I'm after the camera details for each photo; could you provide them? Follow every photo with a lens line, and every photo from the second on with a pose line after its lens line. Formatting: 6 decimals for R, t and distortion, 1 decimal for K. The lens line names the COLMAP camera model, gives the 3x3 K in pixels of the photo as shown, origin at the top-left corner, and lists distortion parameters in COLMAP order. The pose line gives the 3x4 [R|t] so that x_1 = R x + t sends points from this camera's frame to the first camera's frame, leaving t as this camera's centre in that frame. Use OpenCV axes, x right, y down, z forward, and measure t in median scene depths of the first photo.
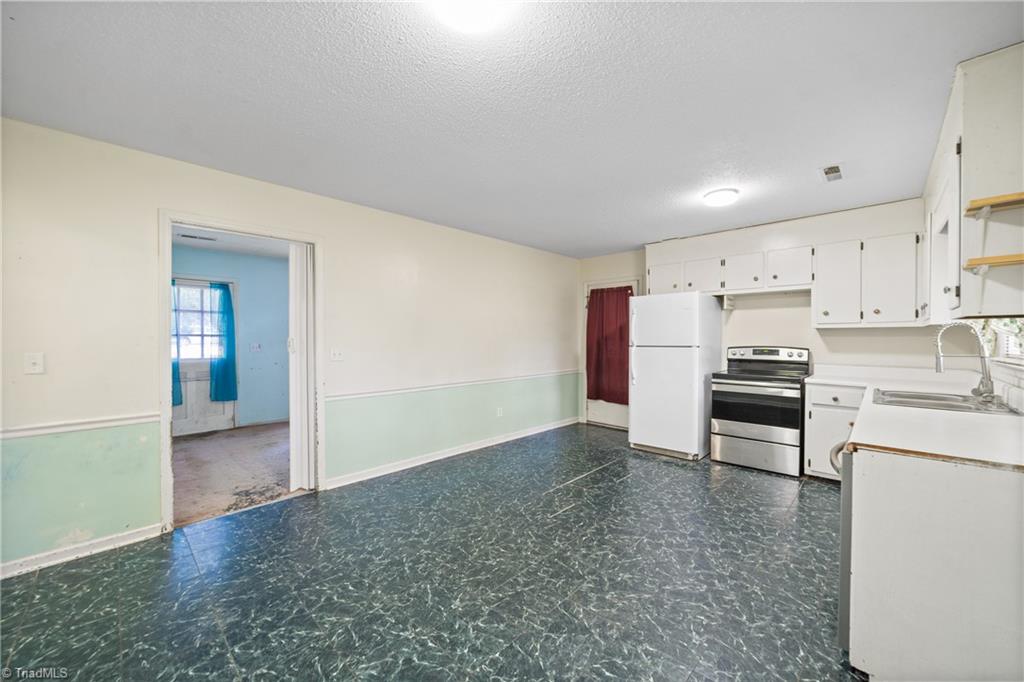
lens RADIAL K [[392.7, 0, 532.3], [0, 392.7, 345.3], [0, 0, 1]] dist [-0.017327, 0.002498]
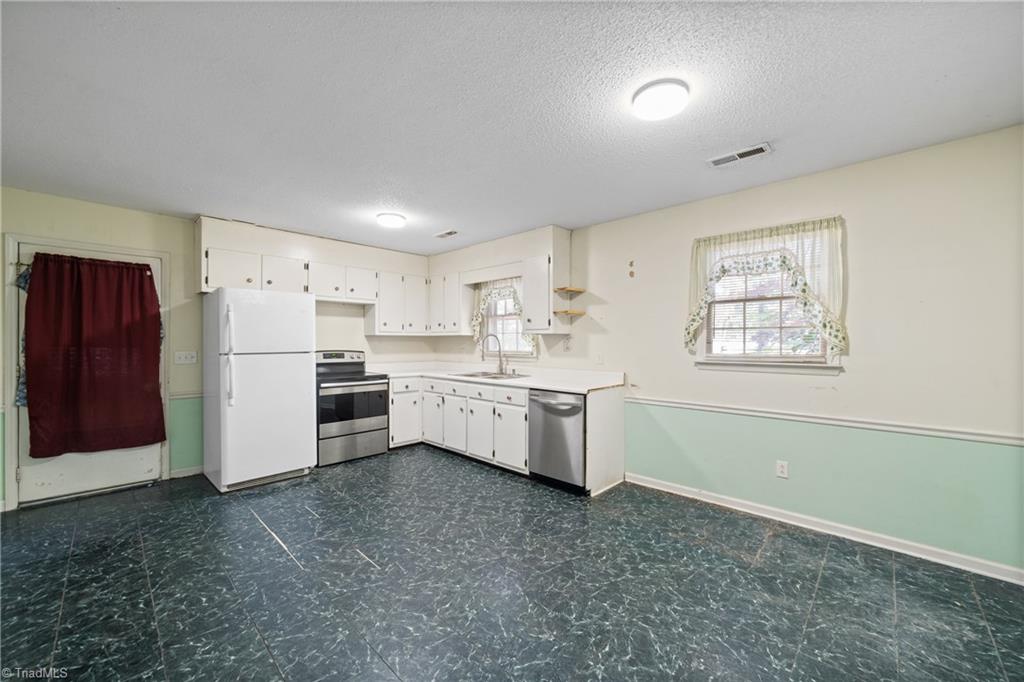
lens RADIAL K [[392.7, 0, 511.5], [0, 392.7, 341.7], [0, 0, 1]] dist [-0.017327, 0.002498]
pose [[0.024609, 0.001798, 0.999696, -0.655256], [0.019308, 0.999811, -0.002274, -0.013119], [-0.999511, 0.019358, 0.024569, 0.621949]]
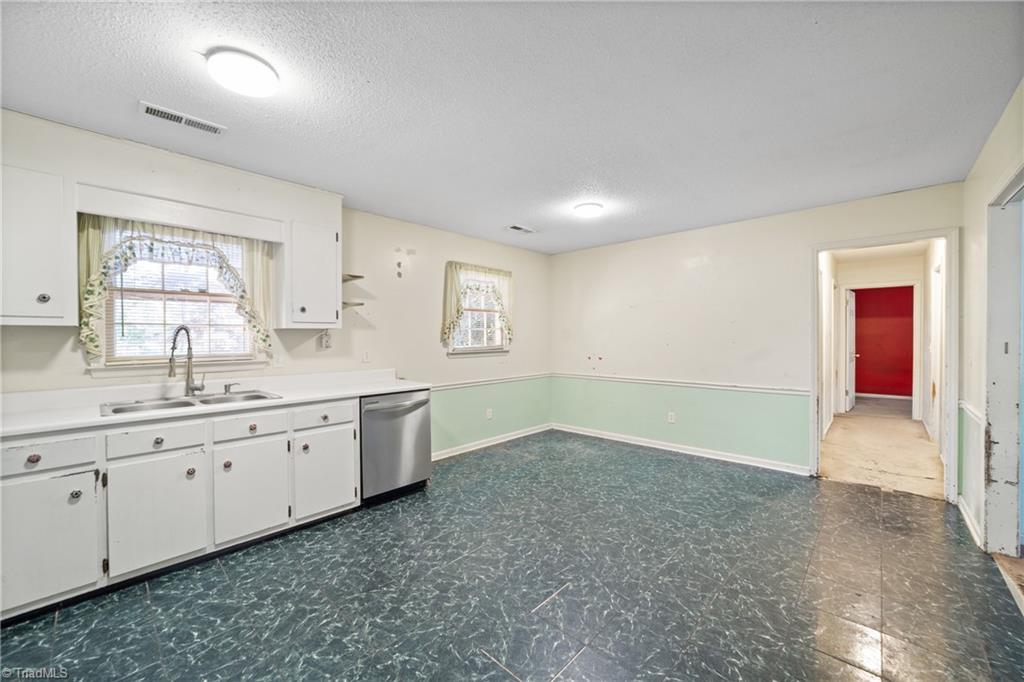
lens RADIAL K [[392.7, 0, 530.5], [0, 392.7, 339.9], [0, 0, 1]] dist [-0.017327, 0.002498]
pose [[-0.999968, 0.005329, -0.005906, 0.105606], [0.005148, 0.999529, 0.030238, -0.037897], [0.006064, 0.030207, -0.999525, 1.522553]]
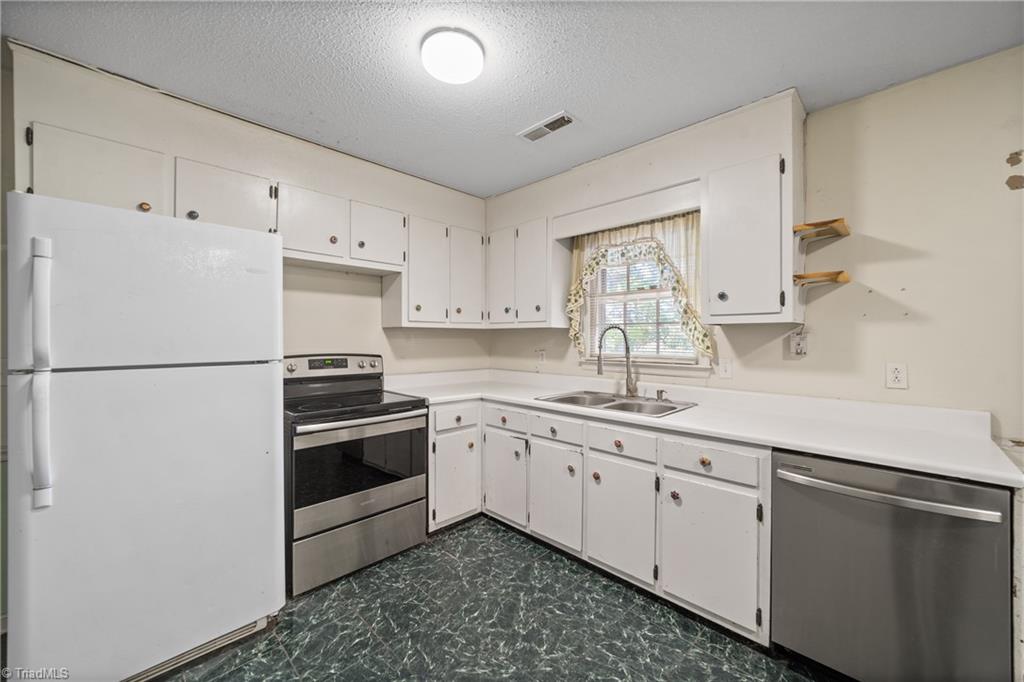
lens RADIAL K [[392.7, 0, 512.3], [0, 392.7, 338.6], [0, 0, 1]] dist [-0.017327, 0.002498]
pose [[0.043510, 0.001515, 0.999052, -0.003744], [0.017146, 0.999850, -0.002263, -0.020312], [-0.998906, 0.017228, 0.043478, 0.905780]]
